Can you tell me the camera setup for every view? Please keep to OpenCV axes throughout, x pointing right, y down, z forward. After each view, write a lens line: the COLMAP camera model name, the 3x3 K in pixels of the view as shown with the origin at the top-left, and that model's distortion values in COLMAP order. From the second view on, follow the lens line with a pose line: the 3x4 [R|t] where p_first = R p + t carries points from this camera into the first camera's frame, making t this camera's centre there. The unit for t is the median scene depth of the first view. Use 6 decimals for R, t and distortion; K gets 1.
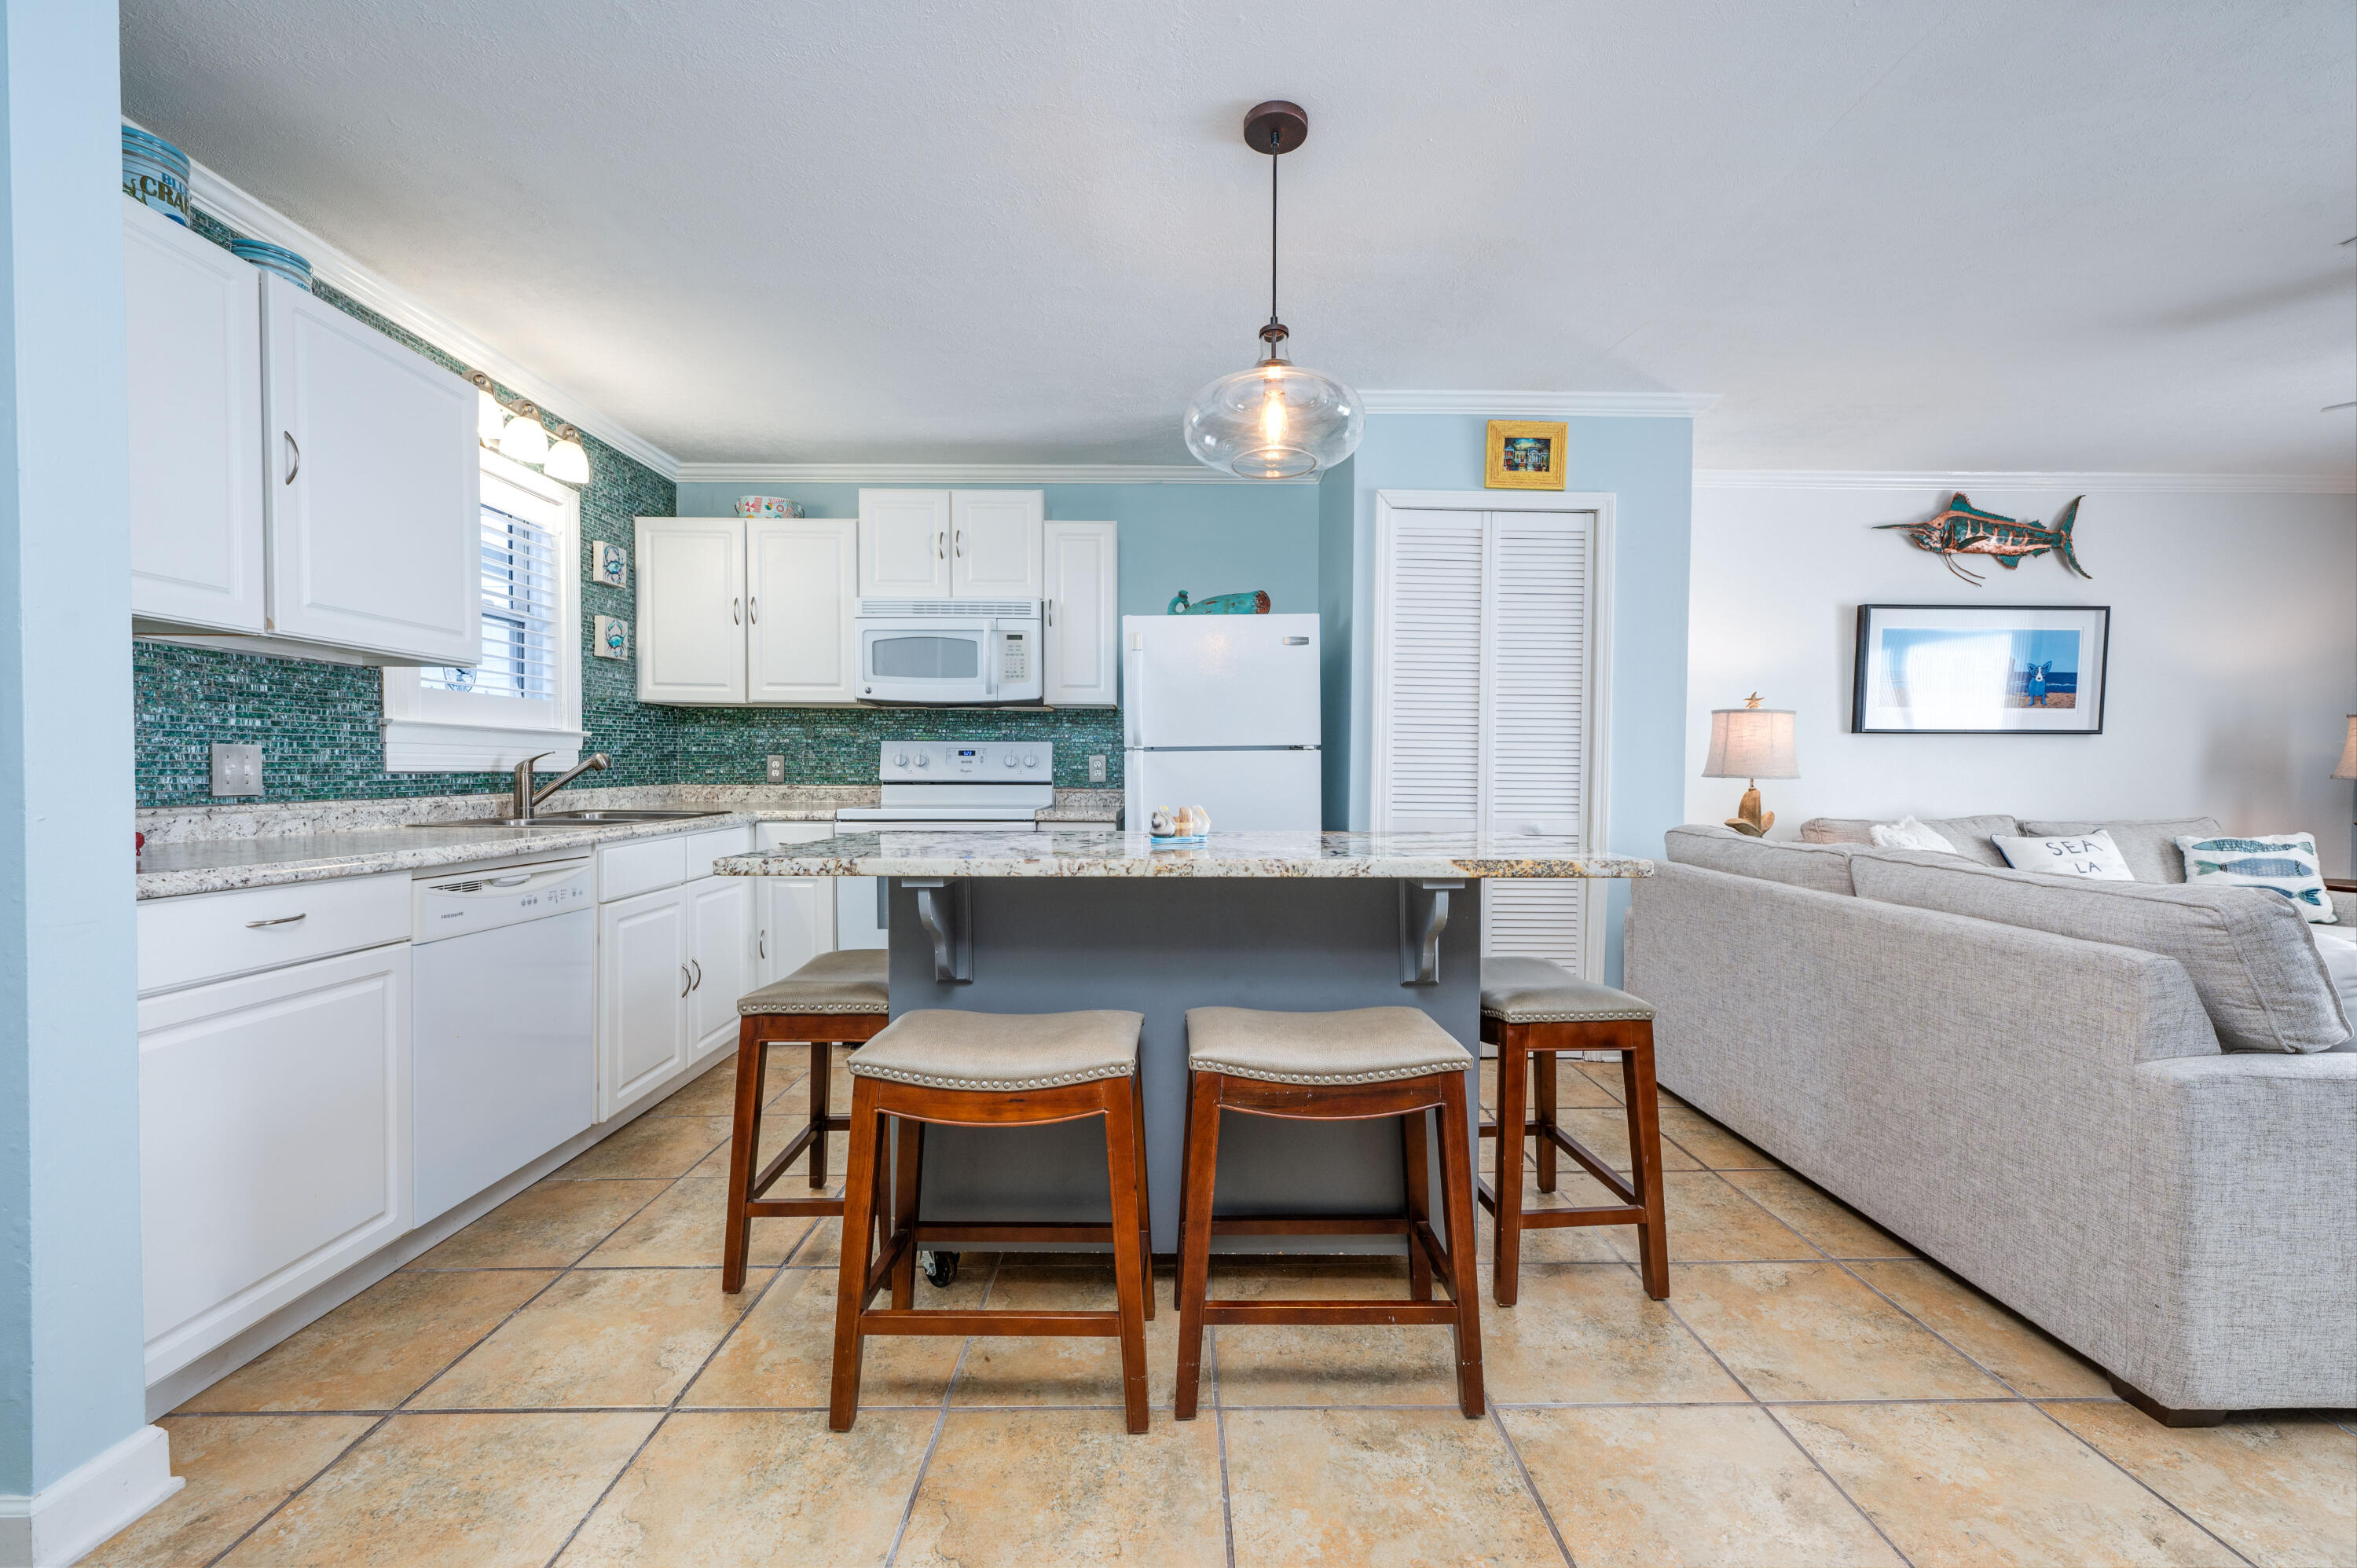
lens RADIAL K [[933.5, 0, 1181.9], [0, 933.5, 799.8], [0, 0, 1]] dist [0.000690, 0.000066]
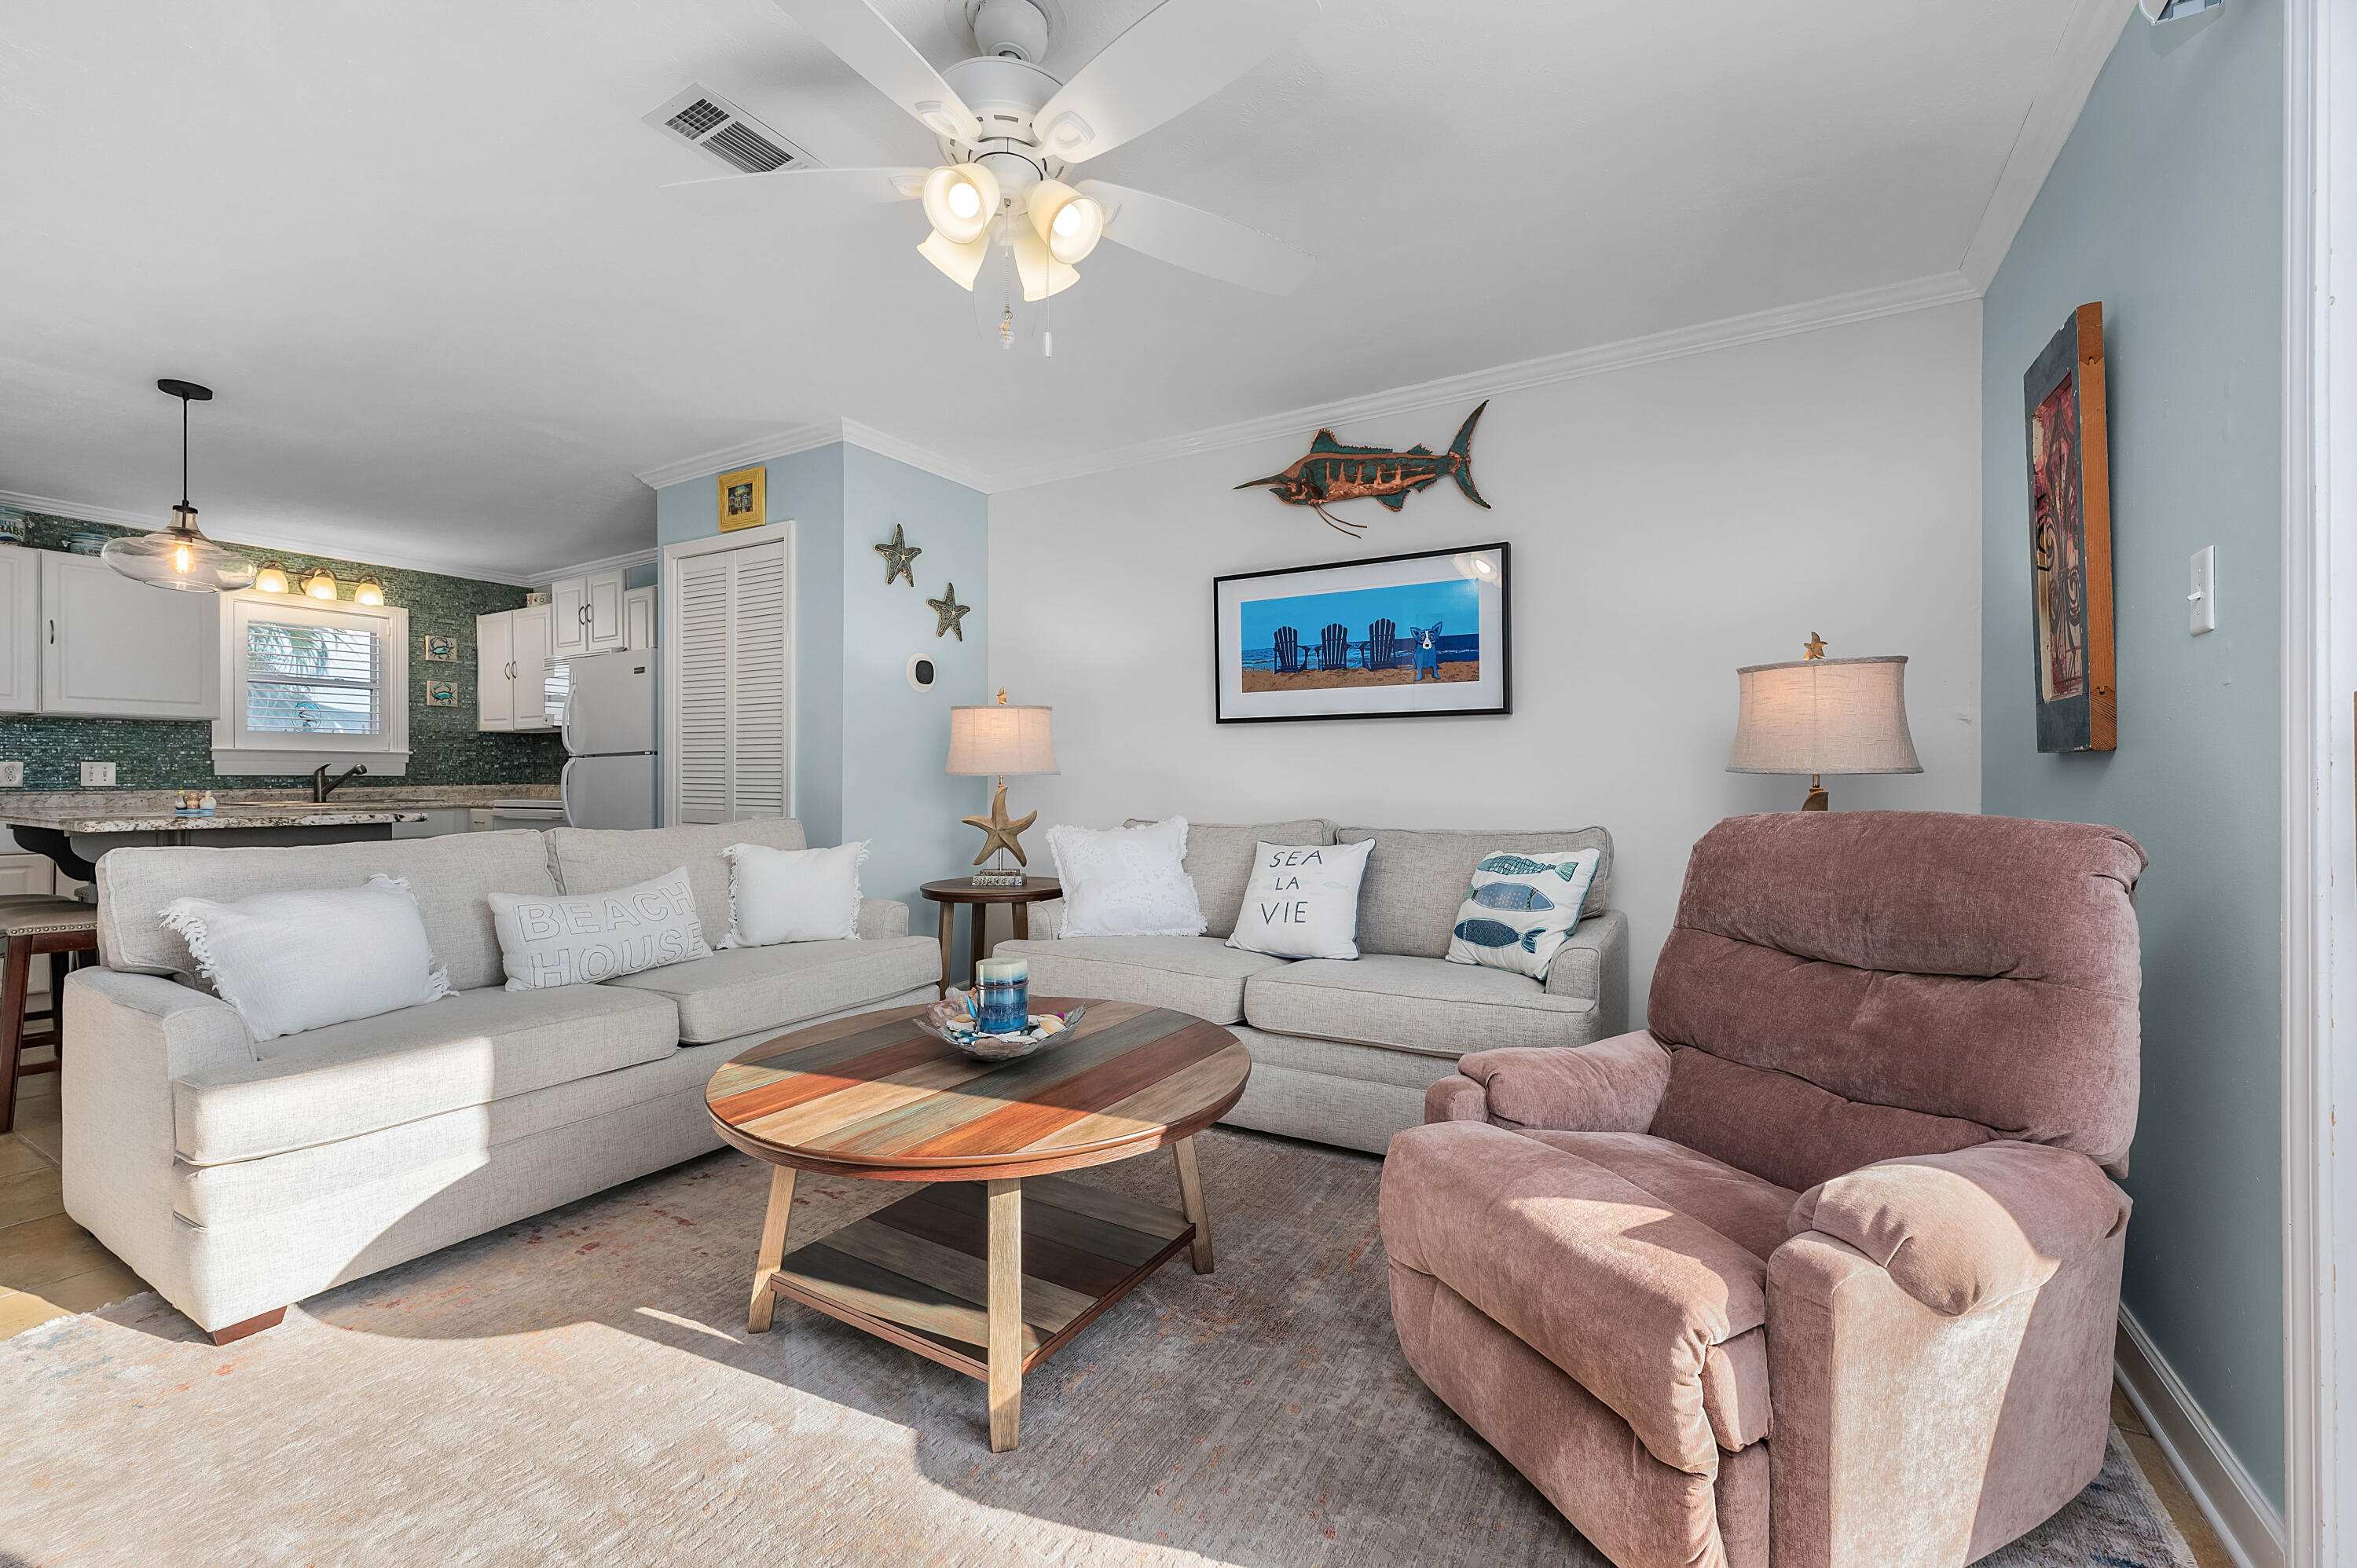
lens RADIAL K [[956.6, 0, 1191.9], [0, 956.6, 775.2], [0, 0, 1]] dist [-0.001254, 0.000252]
pose [[0.855222, -0.006952, -0.518216, 1.302207], [-0.011403, 0.999416, -0.032225, 0.006834], [0.518137, 0.033468, 0.854643, 0.248635]]
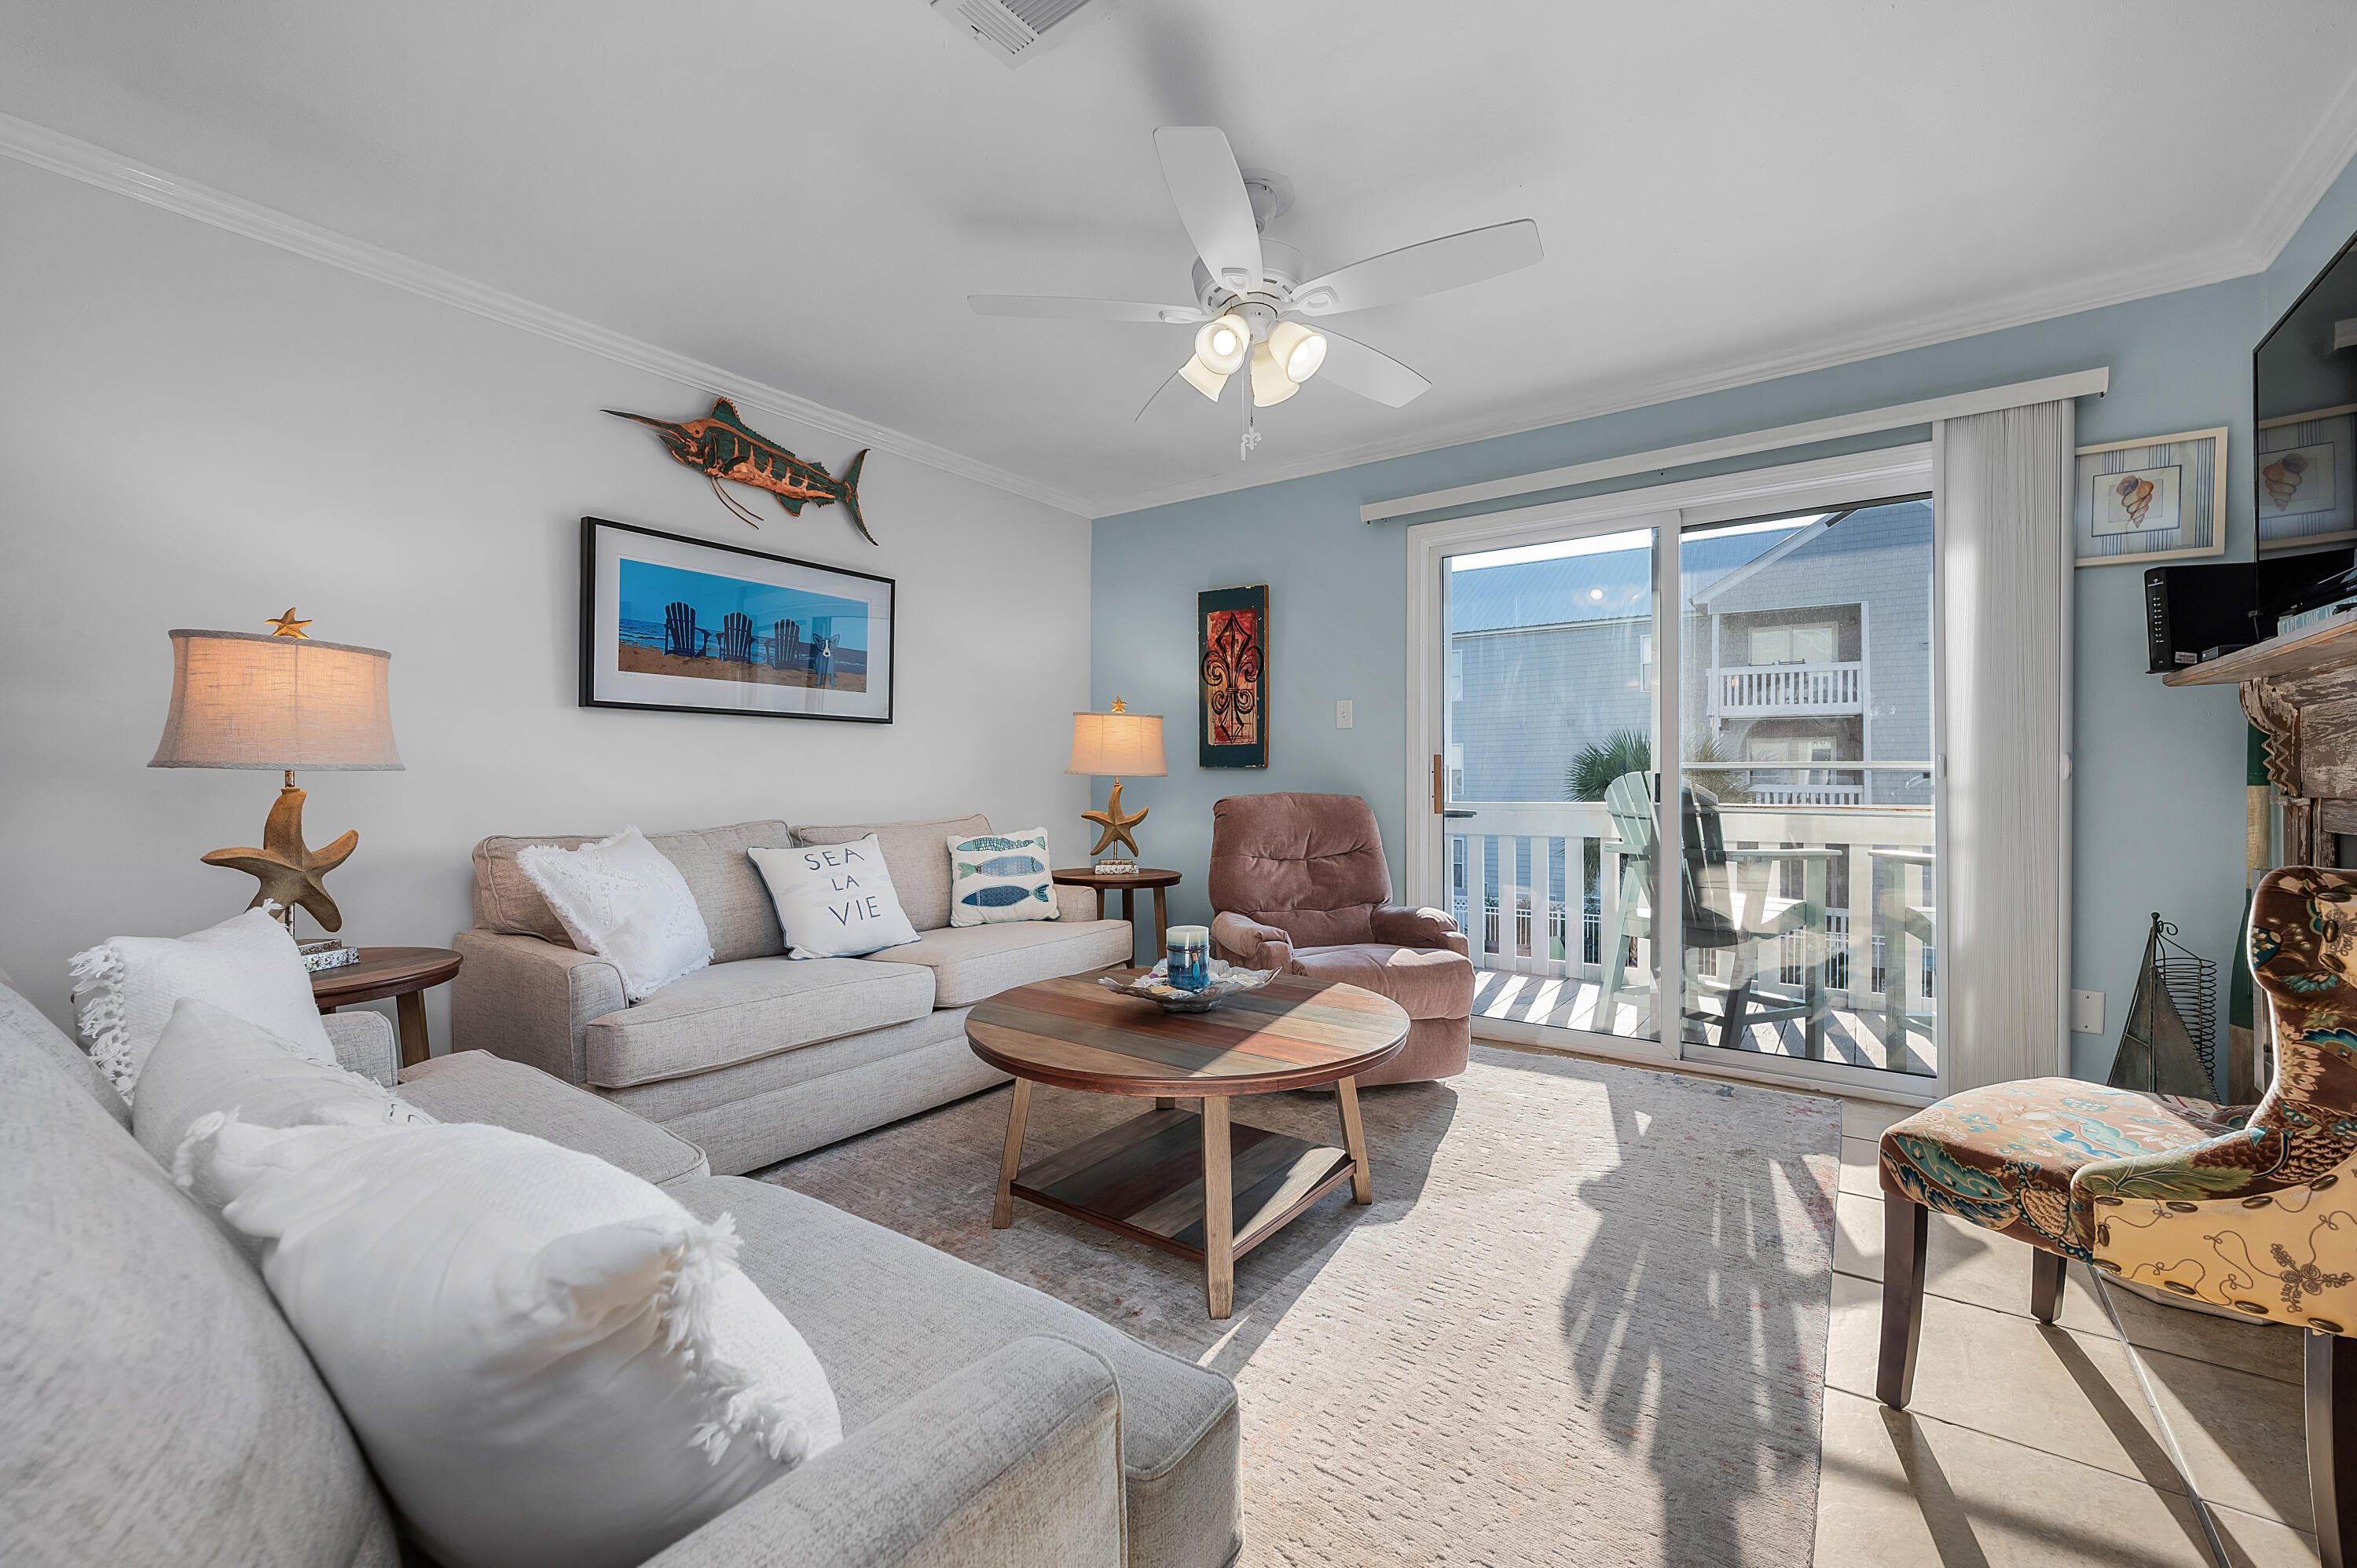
lens RADIAL K [[956.6, 0, 1191.9], [0, 956.6, 775.2], [0, 0, 1]] dist [-0.001254, 0.000252]
pose [[0.595138, -0.000444, 0.803623, 0.479079], [0.026699, 0.999459, -0.019221, 0.003785], [-0.803180, 0.032895, 0.594828, 0.265717]]
